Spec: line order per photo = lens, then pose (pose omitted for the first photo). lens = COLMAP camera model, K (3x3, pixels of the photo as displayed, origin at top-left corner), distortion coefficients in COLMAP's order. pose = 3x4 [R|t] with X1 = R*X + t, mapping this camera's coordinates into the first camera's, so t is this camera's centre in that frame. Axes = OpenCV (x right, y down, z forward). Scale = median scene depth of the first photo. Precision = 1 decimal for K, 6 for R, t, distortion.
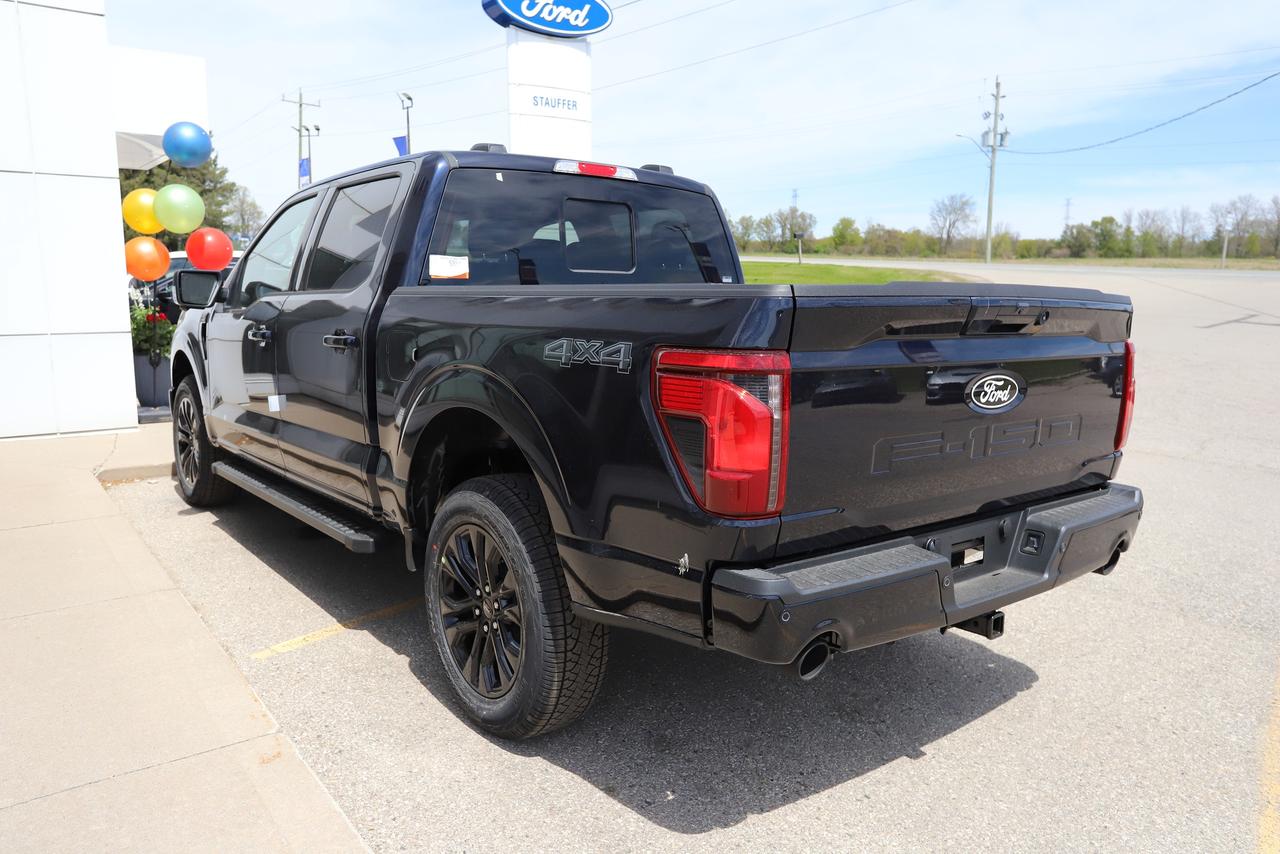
lens RADIAL K [[955.9, 0, 651.2], [0, 955.9, 428.3], [0, 0, 1]] dist [-0.015930, 0.004696]
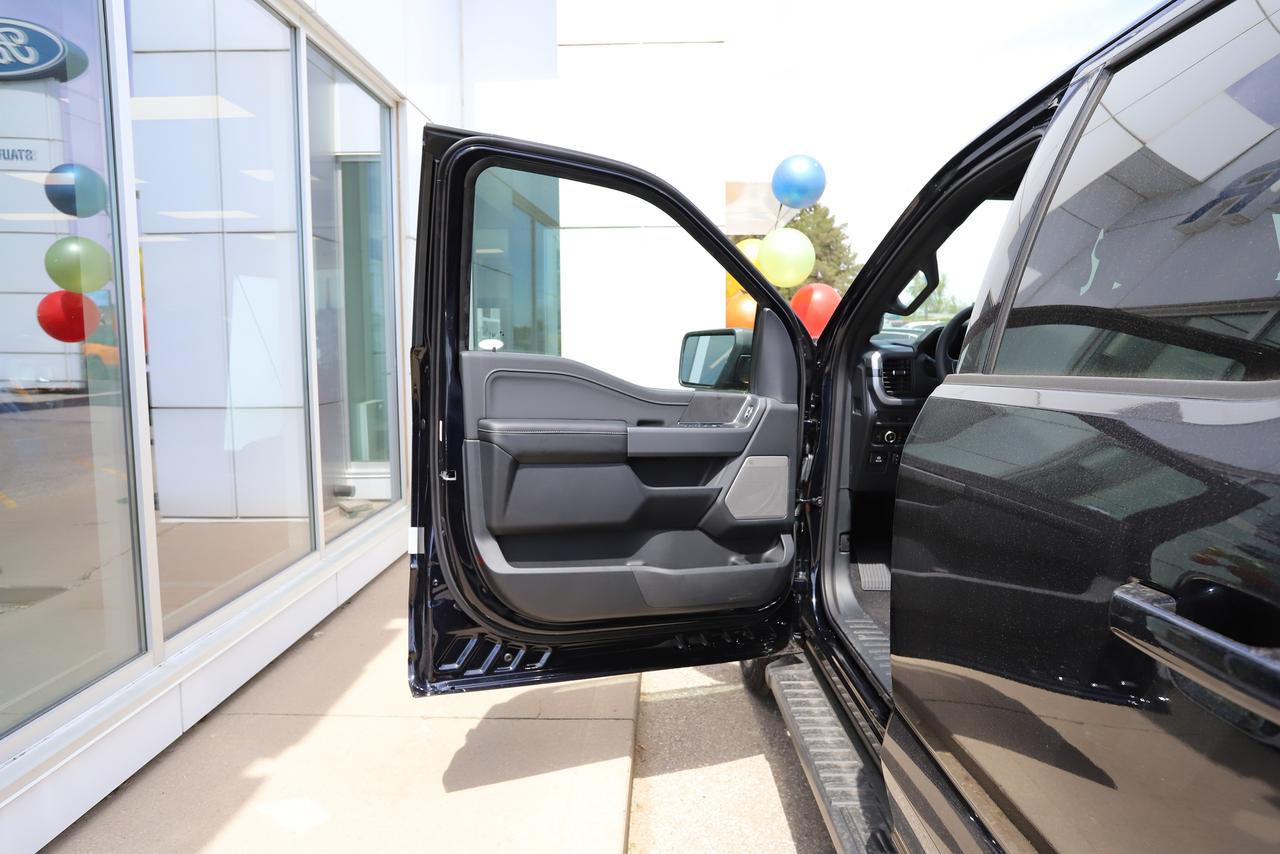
lens RADIAL K [[810.4, 0, 641.6], [0, 810.4, 418.6], [0, 0, 1]] dist [-0.005484, -0.000962]
pose [[0.784098, 0.043765, -0.619092, -0.390441], [-0.082375, 0.996024, -0.033920, -0.143731], [0.615146, 0.077594, 0.784586, 0.972073]]
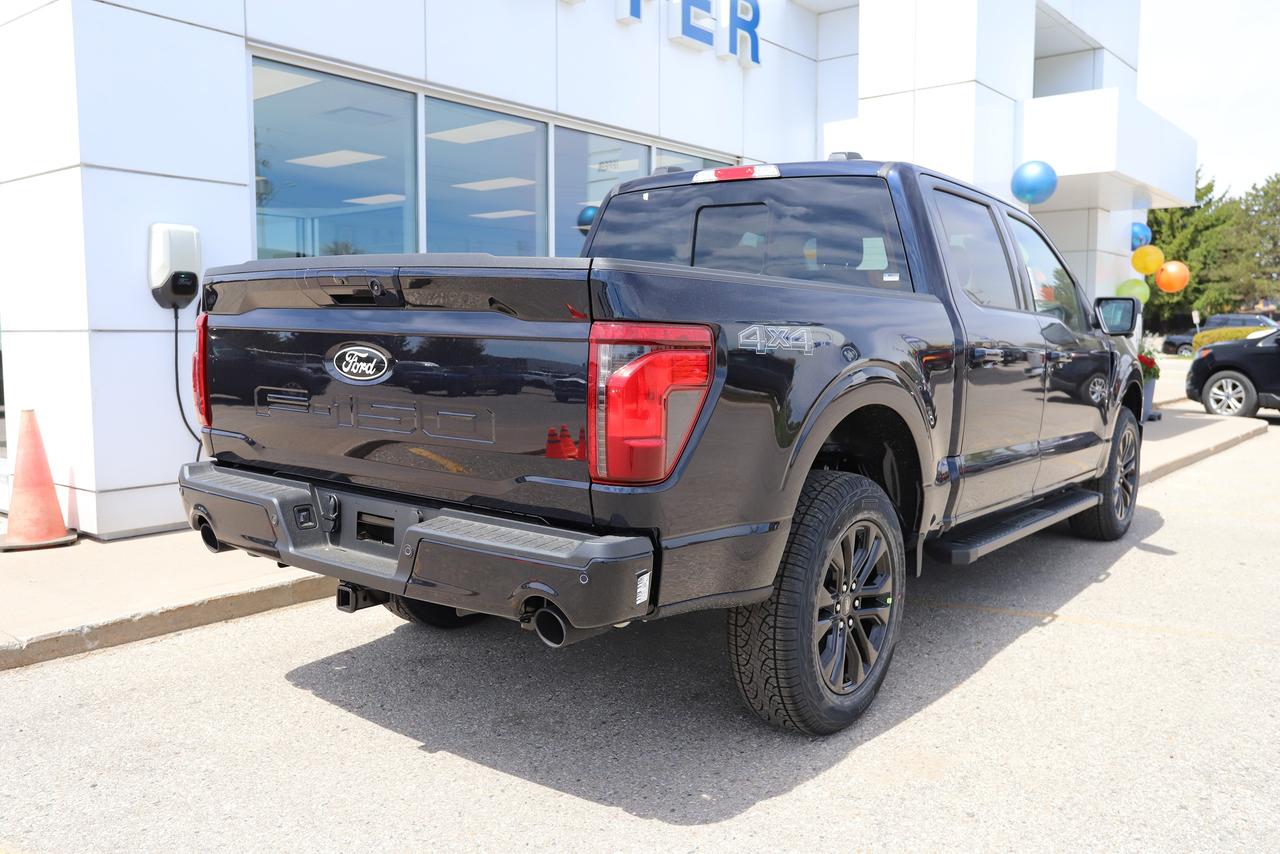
lens RADIAL K [[1032.1, 0, 634.0], [0, 1032.1, 431.1], [0, 0, 1]] dist [-0.004270, 0.001002]
pose [[0.237926, 0.084523, -0.967599, 1.299130], [-0.152154, 0.987150, 0.048817, -0.056760], [0.959292, 0.135609, 0.247729, 0.890139]]
